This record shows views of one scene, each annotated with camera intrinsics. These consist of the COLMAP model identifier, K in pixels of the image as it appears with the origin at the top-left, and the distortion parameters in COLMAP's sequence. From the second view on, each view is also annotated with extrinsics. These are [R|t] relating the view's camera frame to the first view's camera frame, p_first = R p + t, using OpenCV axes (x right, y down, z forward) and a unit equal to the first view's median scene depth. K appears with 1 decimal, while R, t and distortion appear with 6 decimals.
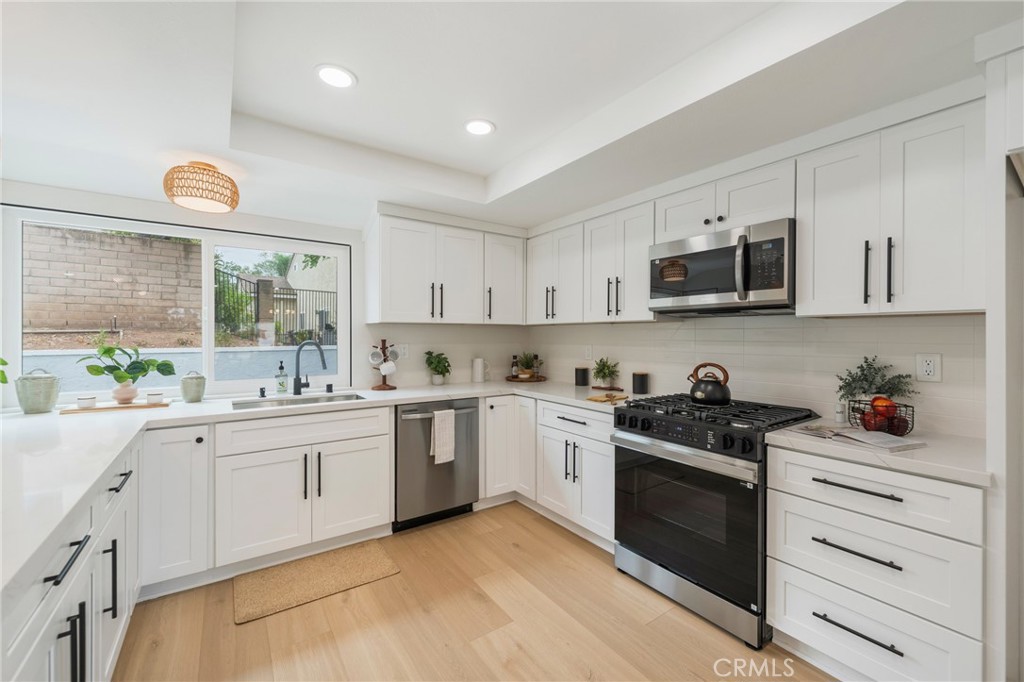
lens RADIAL K [[416.3, 0, 512.5], [0, 416.3, 337.8], [0, 0, 1]] dist [0.000274, 0.000072]
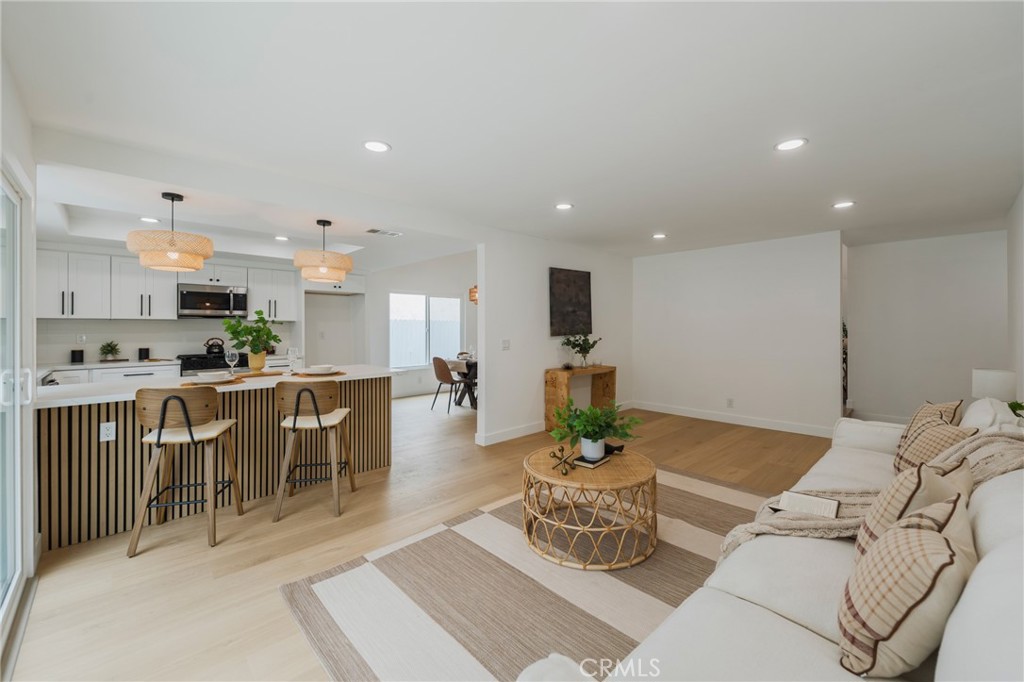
lens RADIAL K [[416.3, 0, 513.1], [0, 416.3, 333.0], [0, 0, 1]] dist [0.000274, 0.000072]
pose [[-0.154457, -0.007544, 0.987971, -2.238059], [0.006311, 0.999943, 0.008622, 0.020632], [-0.987979, 0.007567, -0.154400, -0.364725]]
